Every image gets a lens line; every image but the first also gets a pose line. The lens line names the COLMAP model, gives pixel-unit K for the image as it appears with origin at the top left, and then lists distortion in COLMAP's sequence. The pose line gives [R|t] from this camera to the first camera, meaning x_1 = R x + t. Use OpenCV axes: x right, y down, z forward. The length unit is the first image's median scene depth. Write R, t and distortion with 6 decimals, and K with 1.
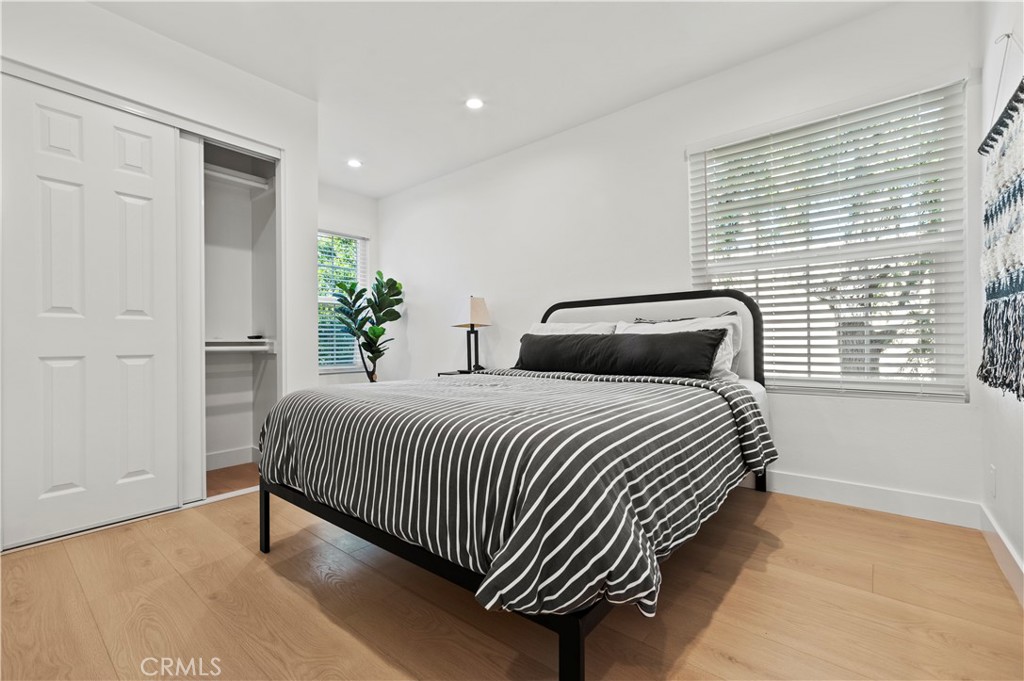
lens RADIAL K [[442.0, 0, 494.9], [0, 442.0, 338.0], [0, 0, 1]] dist [-0.009782, 0.005640]
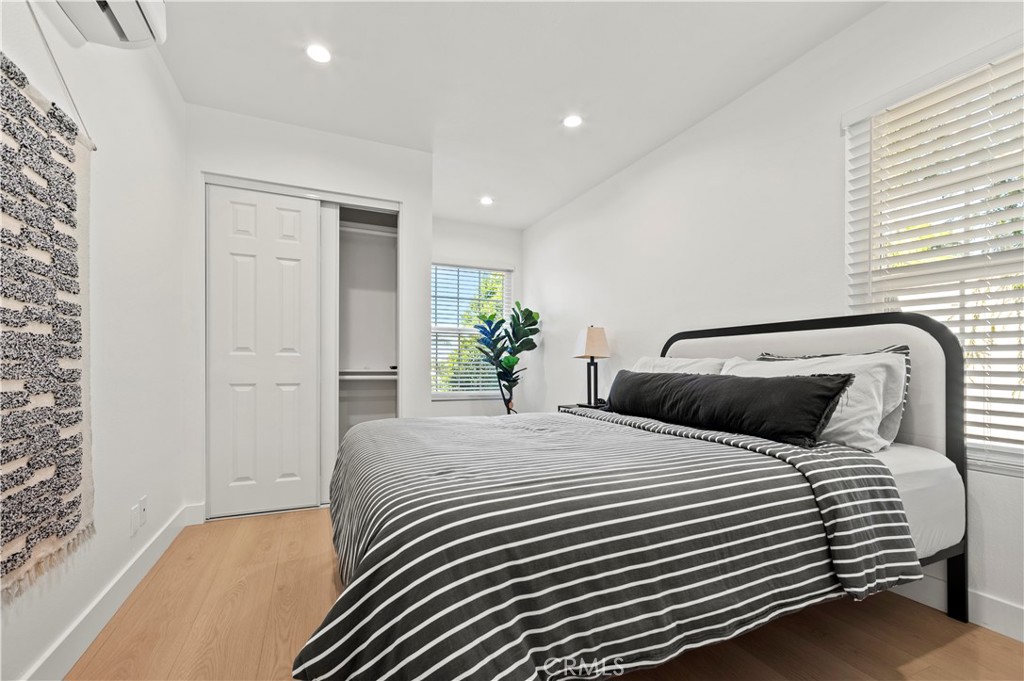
lens RADIAL K [[442.0, 0, 504.5], [0, 442.0, 361.7], [0, 0, 1]] dist [-0.009782, 0.005640]
pose [[0.895939, 0.010595, -0.444051, 0.268482], [-0.007616, 0.999935, 0.008491, -0.033574], [0.444112, -0.004226, 0.895961, 0.107395]]
